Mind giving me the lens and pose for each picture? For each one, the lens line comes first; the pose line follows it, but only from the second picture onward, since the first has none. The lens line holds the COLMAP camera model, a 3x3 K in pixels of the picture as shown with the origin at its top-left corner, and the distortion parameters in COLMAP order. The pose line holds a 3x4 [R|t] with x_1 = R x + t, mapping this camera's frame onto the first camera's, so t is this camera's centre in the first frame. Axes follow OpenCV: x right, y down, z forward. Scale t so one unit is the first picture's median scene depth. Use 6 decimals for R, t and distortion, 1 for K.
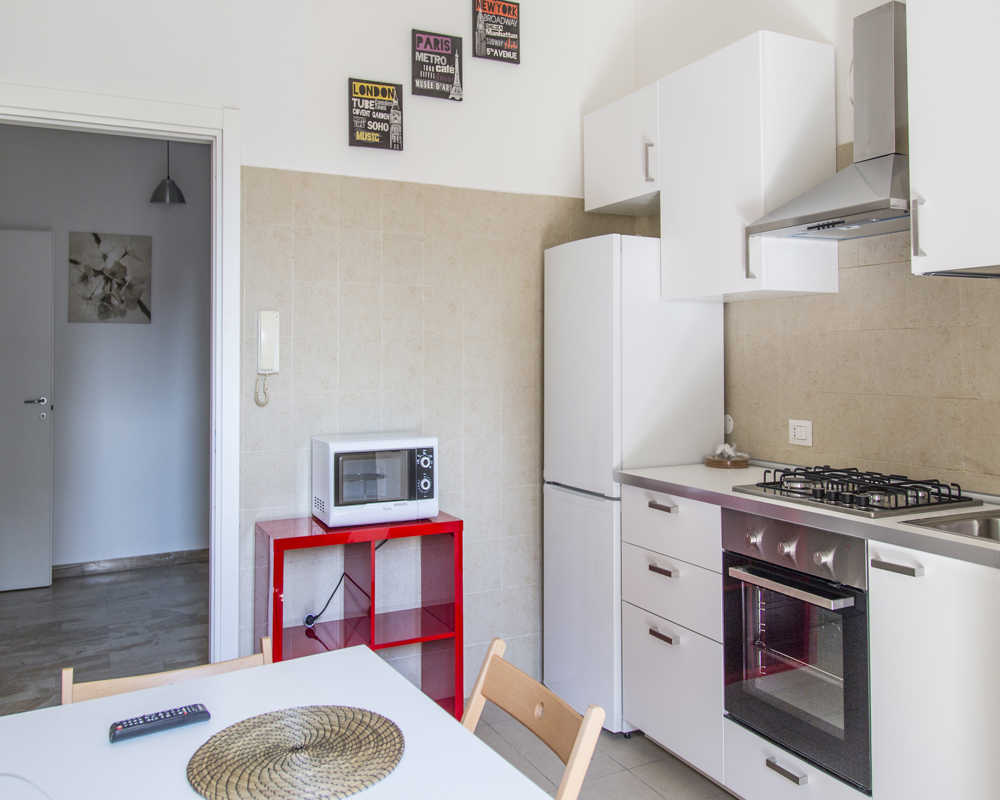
lens RADIAL K [[812.7, 0, 497.8], [0, 812.7, 435.8], [0, 0, 1]] dist [0.011619, -0.003874]
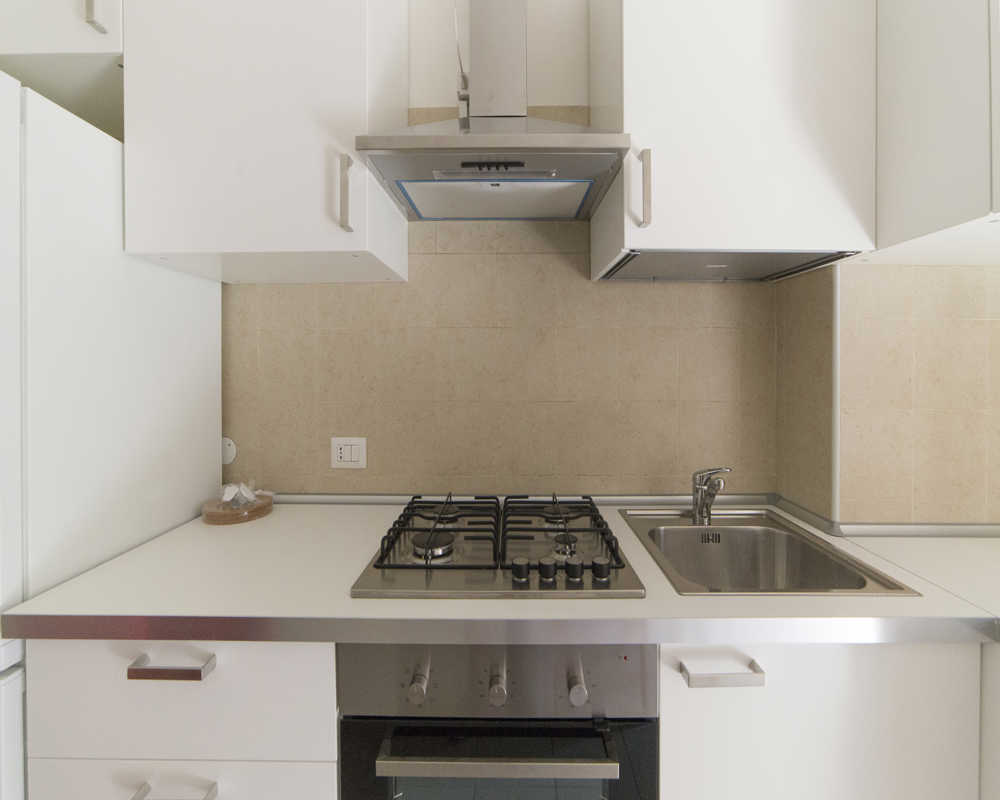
lens RADIAL K [[424.9, 0, 505.7], [0, 424.9, 353.8], [0, 0, 1]] dist [-0.019530, 0.000325]
pose [[0.465629, 0.014262, 0.884865, 0.073305], [0.082280, 0.994842, -0.059331, -0.062628], [-0.881147, 0.100433, 0.462054, 0.656058]]
